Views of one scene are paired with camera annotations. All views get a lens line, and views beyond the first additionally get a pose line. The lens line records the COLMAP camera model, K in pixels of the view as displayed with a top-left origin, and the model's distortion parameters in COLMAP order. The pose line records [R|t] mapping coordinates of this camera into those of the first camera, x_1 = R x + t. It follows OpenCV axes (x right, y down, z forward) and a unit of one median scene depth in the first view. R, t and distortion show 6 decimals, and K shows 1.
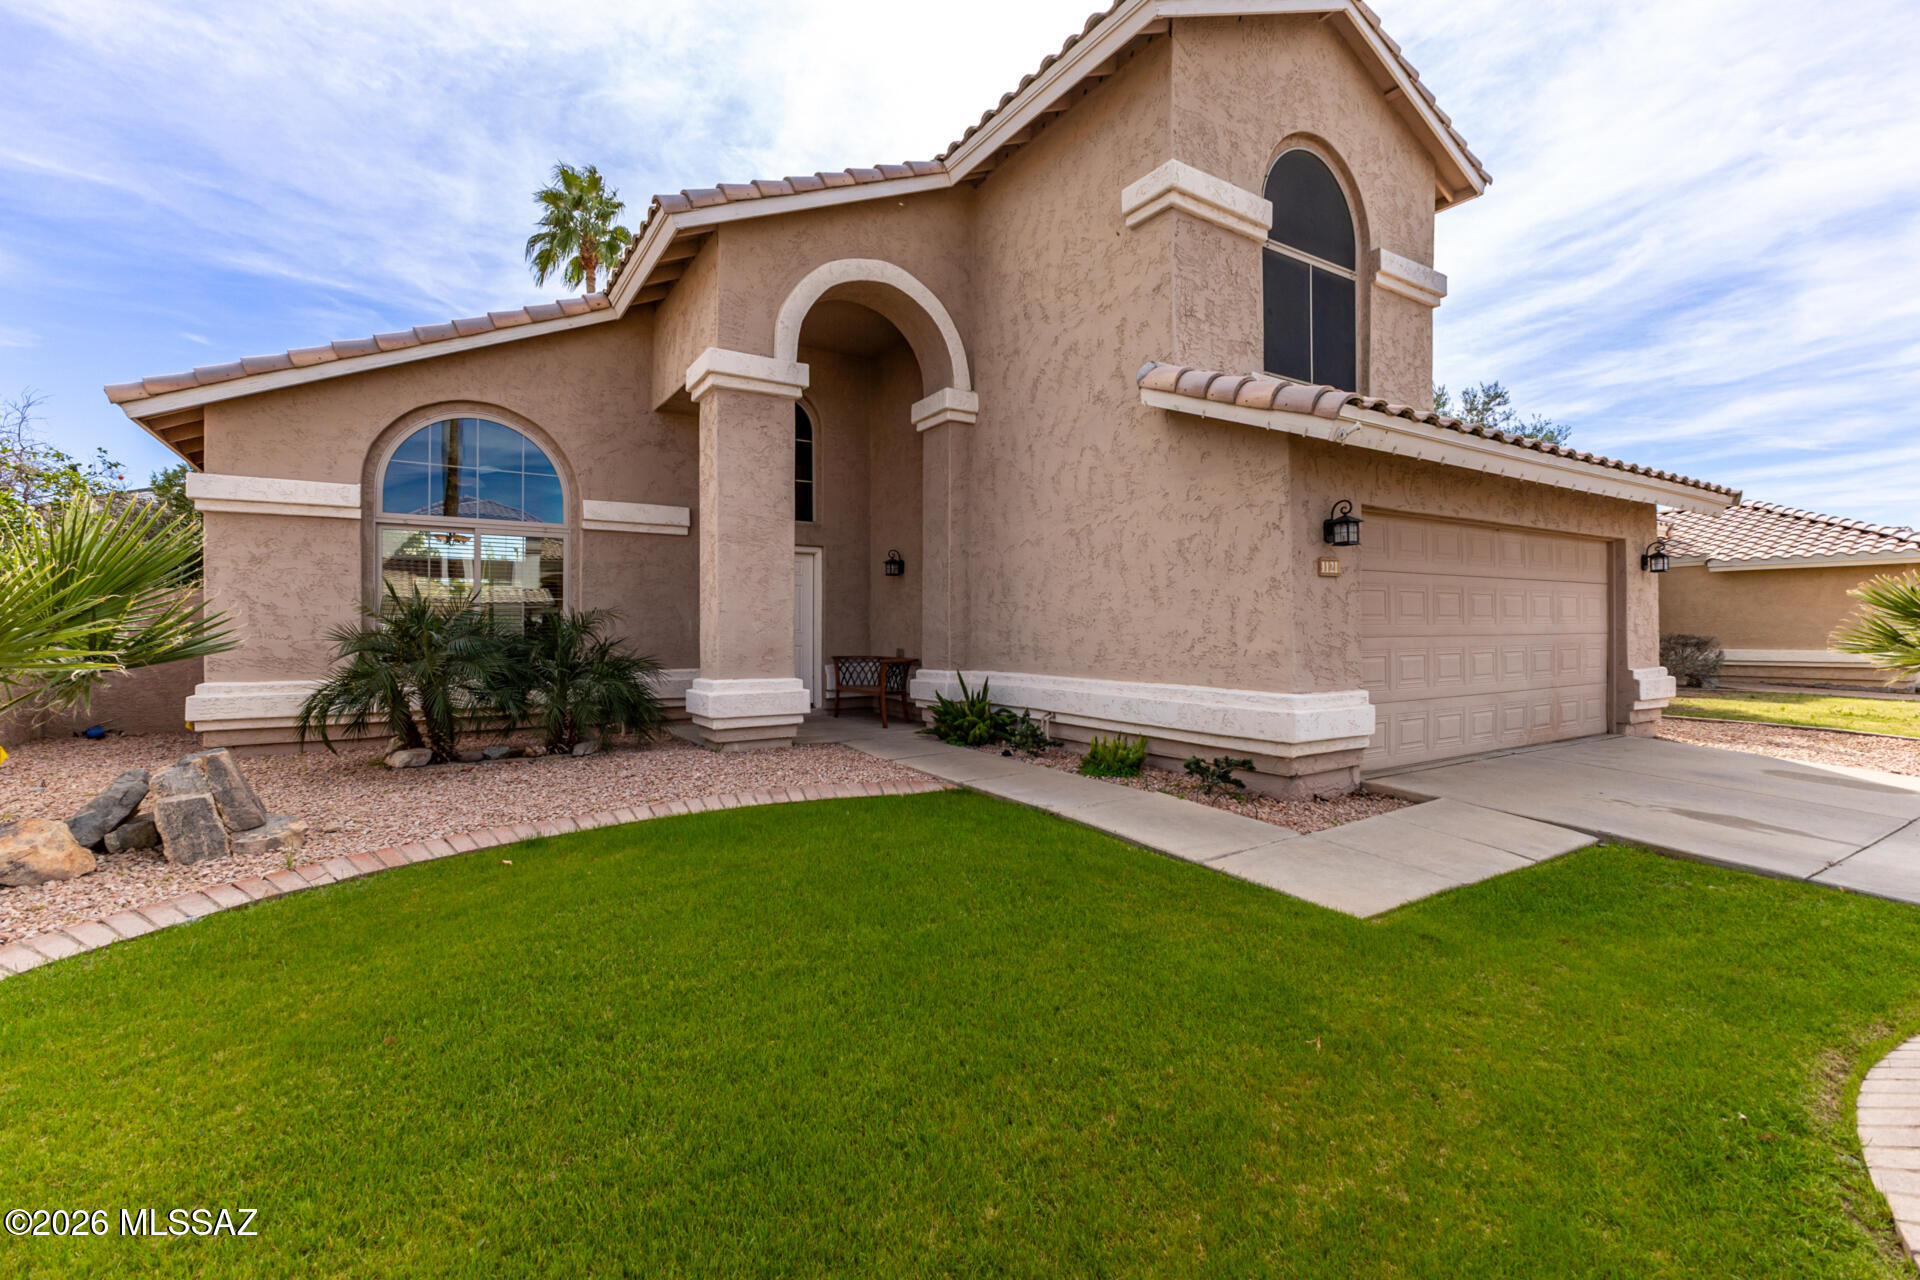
lens RADIAL K [[833.8, 0, 958.4], [0, 833.8, 631.5], [0, 0, 1]] dist [0.003210, -0.002523]
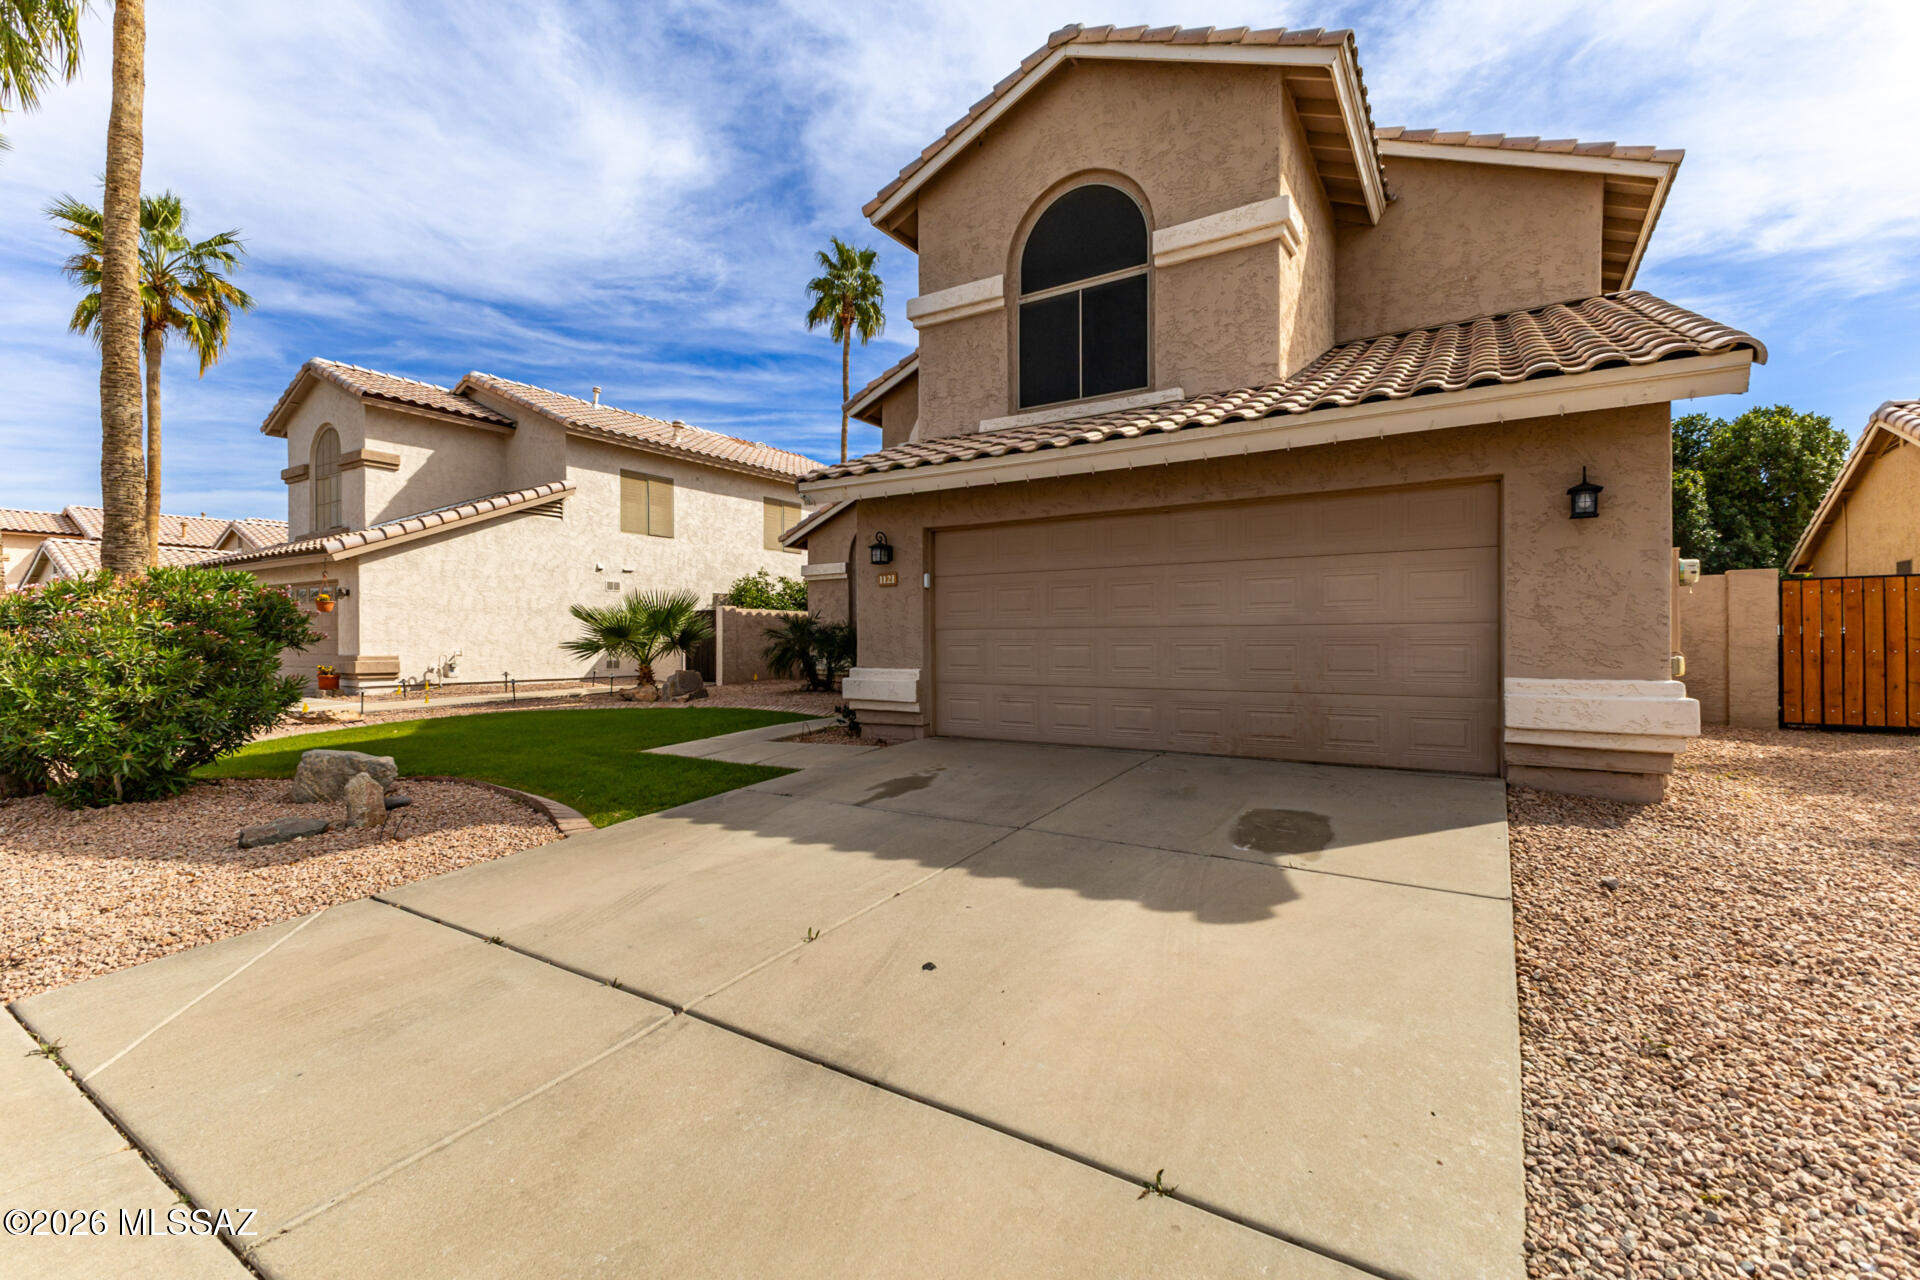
lens RADIAL K [[833.8, 0, 958.9], [0, 833.8, 636.7], [0, 0, 1]] dist [0.003210, -0.002523]
pose [[0.422185, -0.002720, -0.906506, 1.523402], [0.002112, 0.999996, -0.002017, 0.019480], [0.906507, -0.001063, 0.422189, 0.445325]]
